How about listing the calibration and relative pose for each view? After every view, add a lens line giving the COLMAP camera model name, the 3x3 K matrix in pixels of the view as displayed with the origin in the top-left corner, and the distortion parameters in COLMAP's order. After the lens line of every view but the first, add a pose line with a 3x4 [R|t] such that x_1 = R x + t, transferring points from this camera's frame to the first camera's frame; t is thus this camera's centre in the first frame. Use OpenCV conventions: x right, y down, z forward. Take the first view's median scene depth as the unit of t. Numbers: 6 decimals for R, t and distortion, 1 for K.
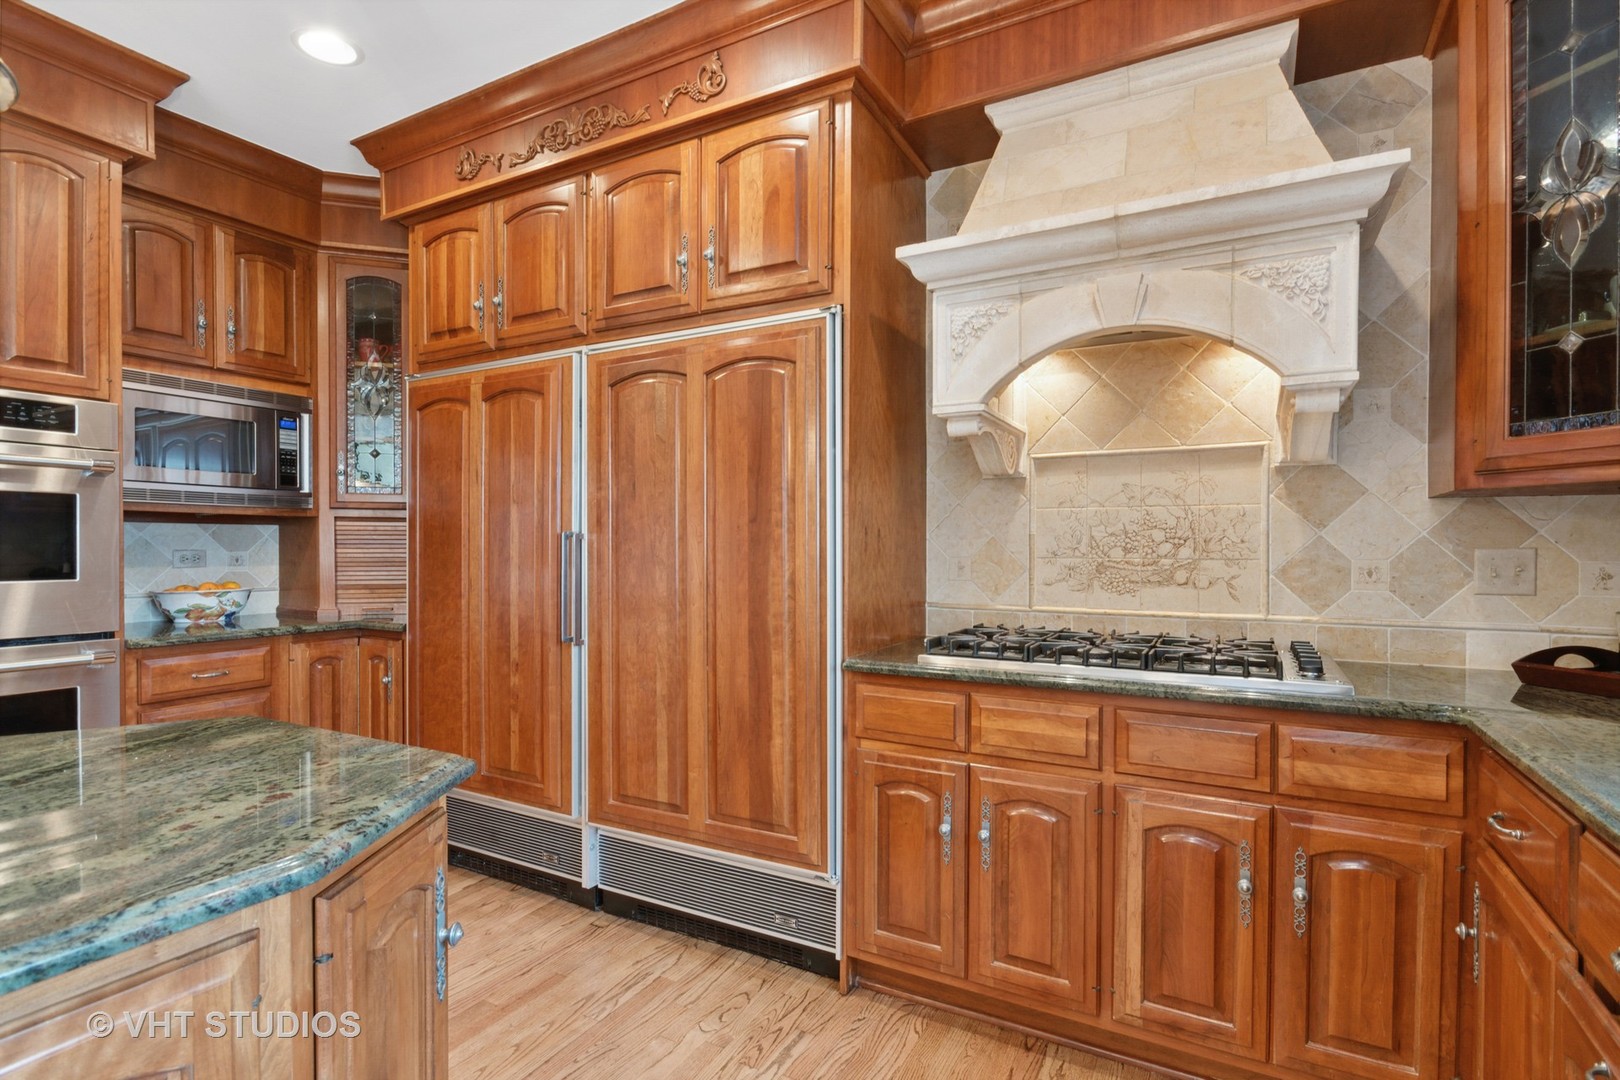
lens RADIAL K [[785.7, 0, 808.0], [0, 785.7, 554.5], [0, 0, 1]] dist [-0.001165, -0.000446]
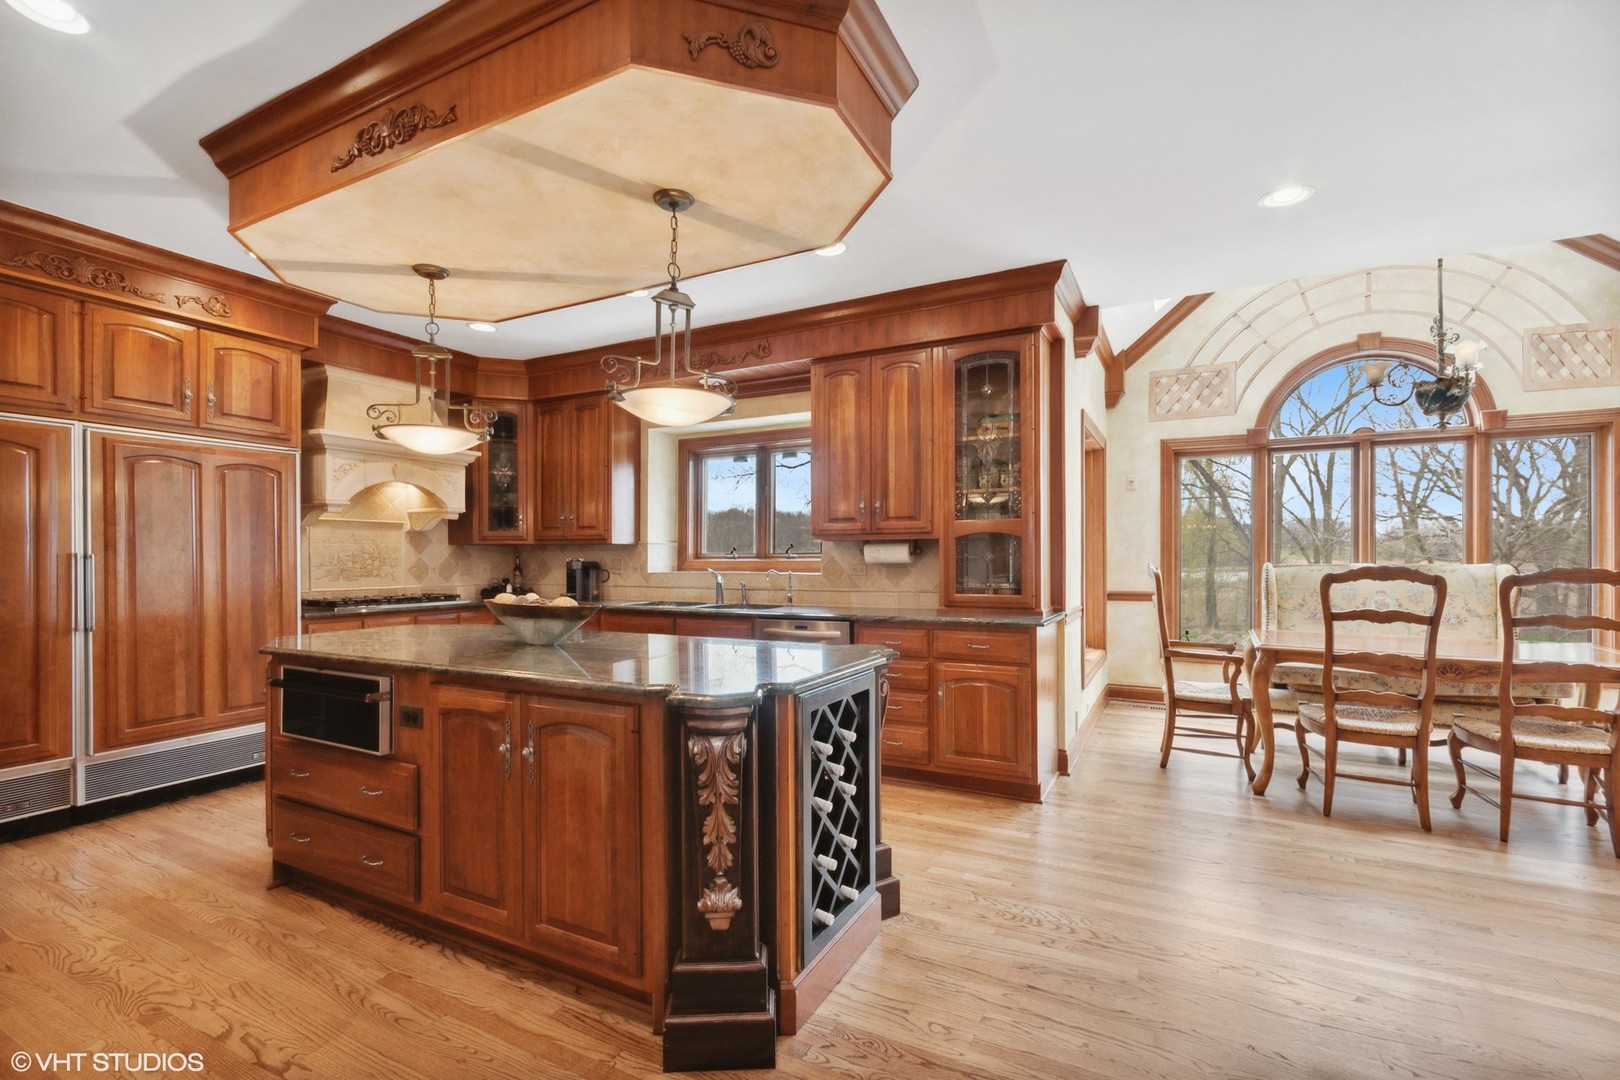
lens RADIAL K [[714.4, 0, 810.1], [0, 714.4, 555.8], [0, 0, 1]] dist [0.000598, 0.002087]
pose [[-0.014810, -0.000434, 0.999890, -1.948642], [0.012064, 0.999927, 0.000612, -0.011671], [-0.999818, 0.012072, -0.014803, -0.367139]]
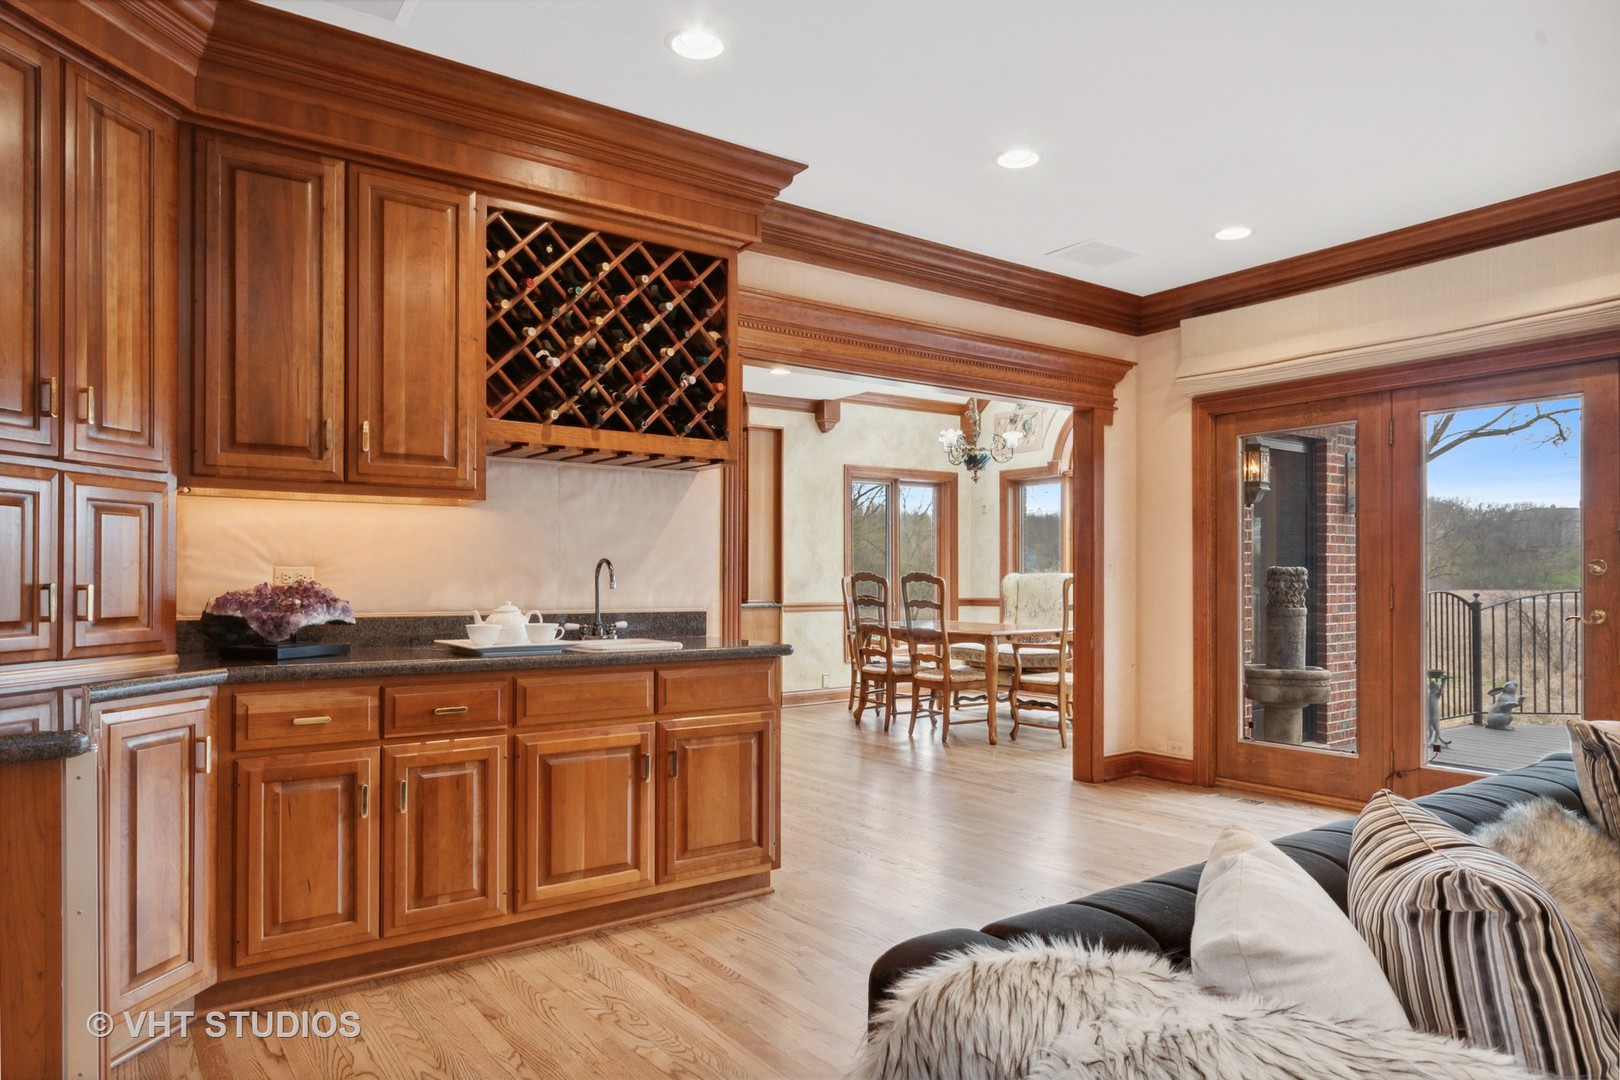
lens RADIAL K [[987.2, 0, 806.6], [0, 987.2, 574.7], [0, 0, 1]] dist [0.004951, 0.003198]
pose [[0.429370, 0.001663, 0.903127, -3.742073], [0.010241, 0.999925, -0.006710, 0.057963], [-0.903071, 0.012130, 0.429320, -2.955553]]
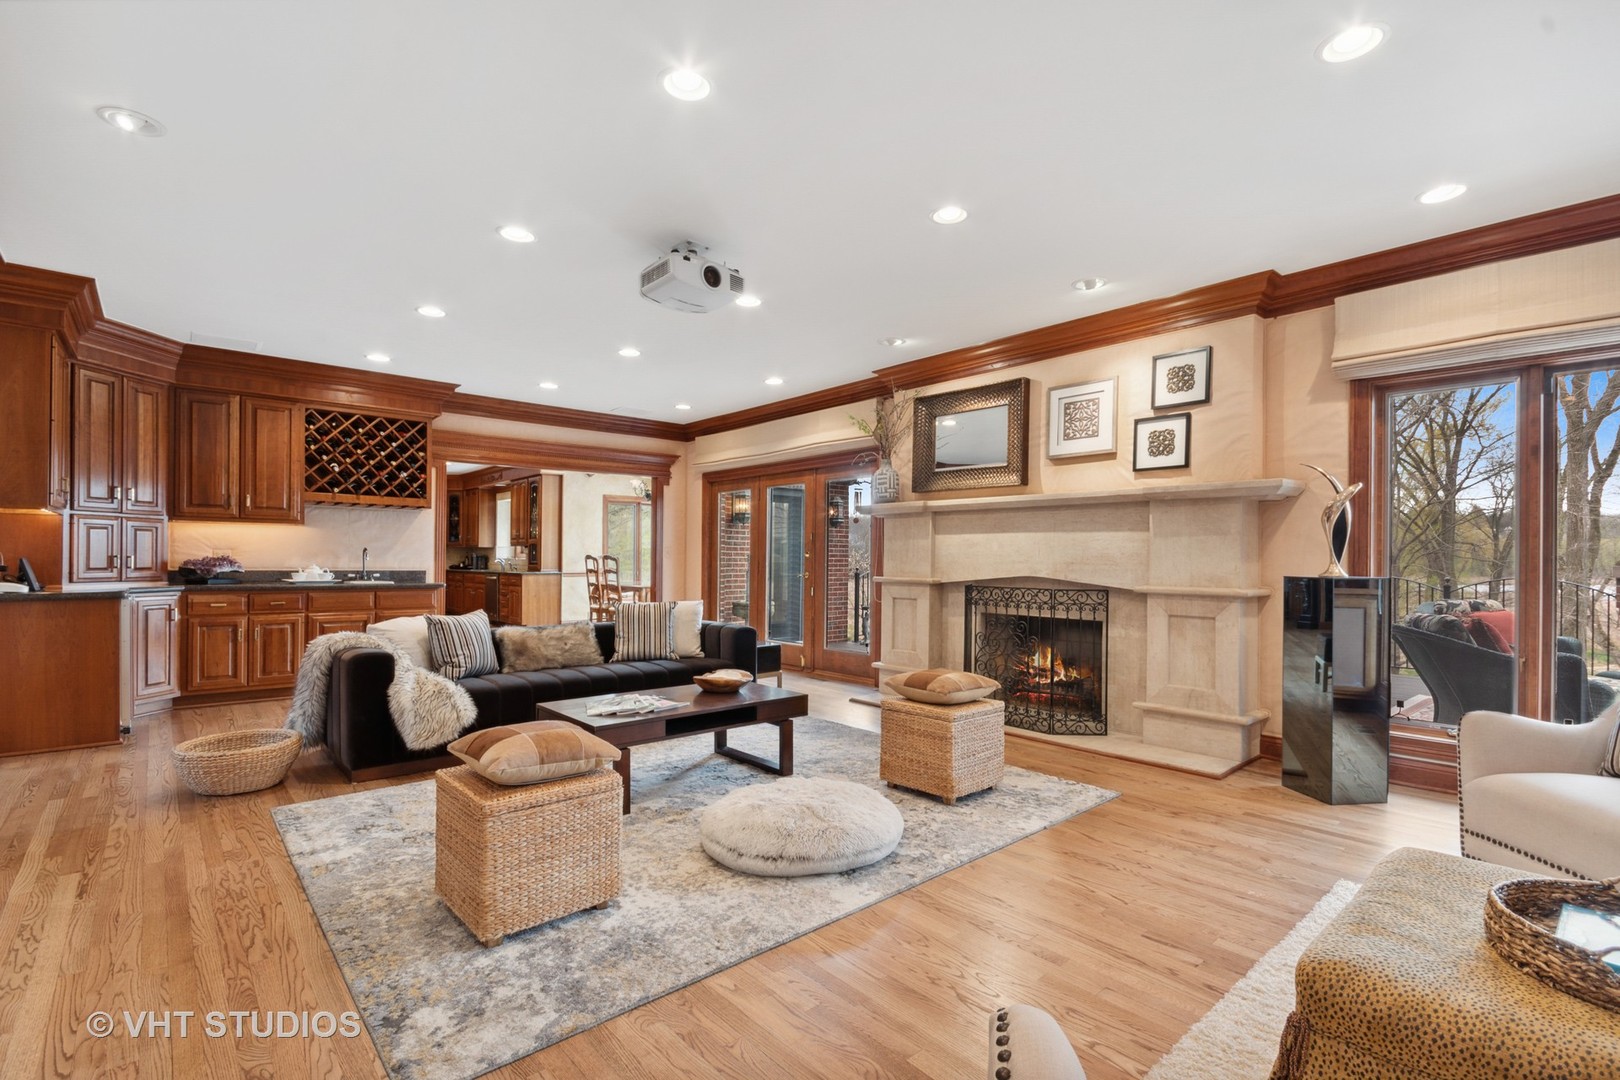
lens RADIAL K [[740.1, 0, 807.3], [0, 740.1, 562.7], [0, 0, 1]] dist [0.006563, -0.001339]
pose [[0.341271, -0.001541, 0.939964, -4.644469], [0.003785, 0.999993, 0.000266, 0.084399], [-0.939957, 0.003467, 0.341274, -4.714666]]
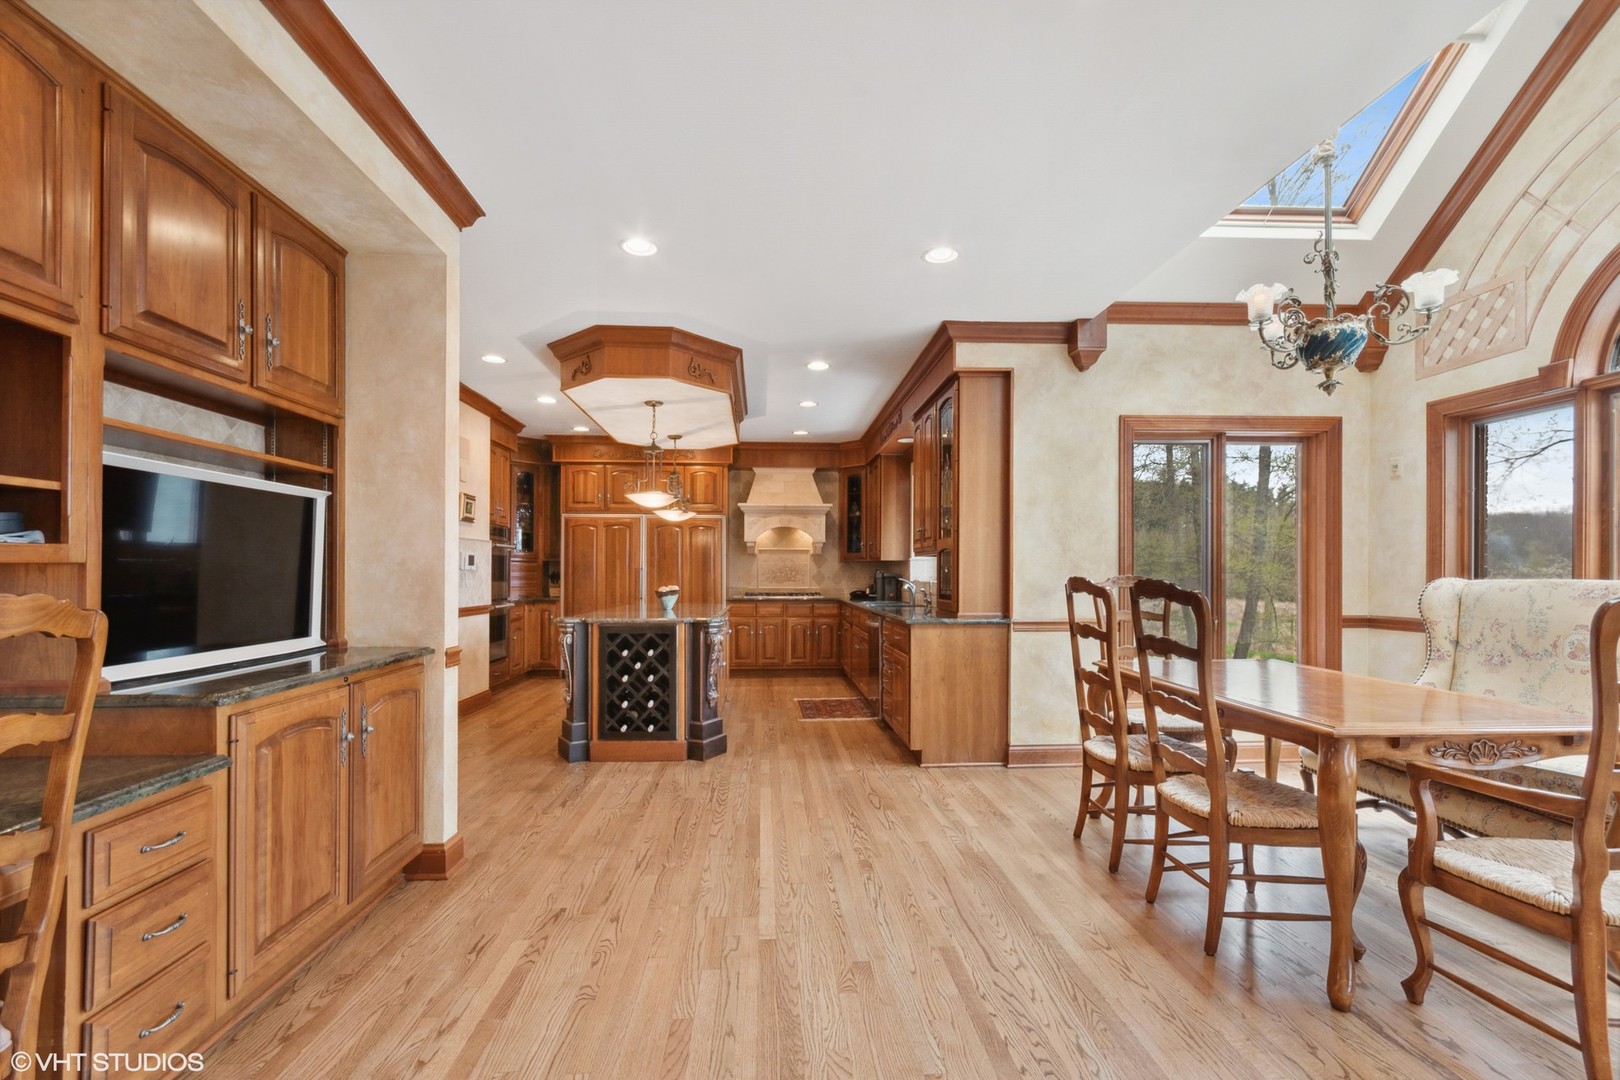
lens RADIAL K [[714.4, 0, 808.7], [0, 714.4, 569.5], [0, 0, 1]] dist [0.000598, 0.002087]
pose [[0.844254, 0.003163, 0.535935, -1.672000], [0.004125, 0.999915, -0.012401, 0.027532], [-0.535928, 0.012680, 0.844168, -2.540324]]
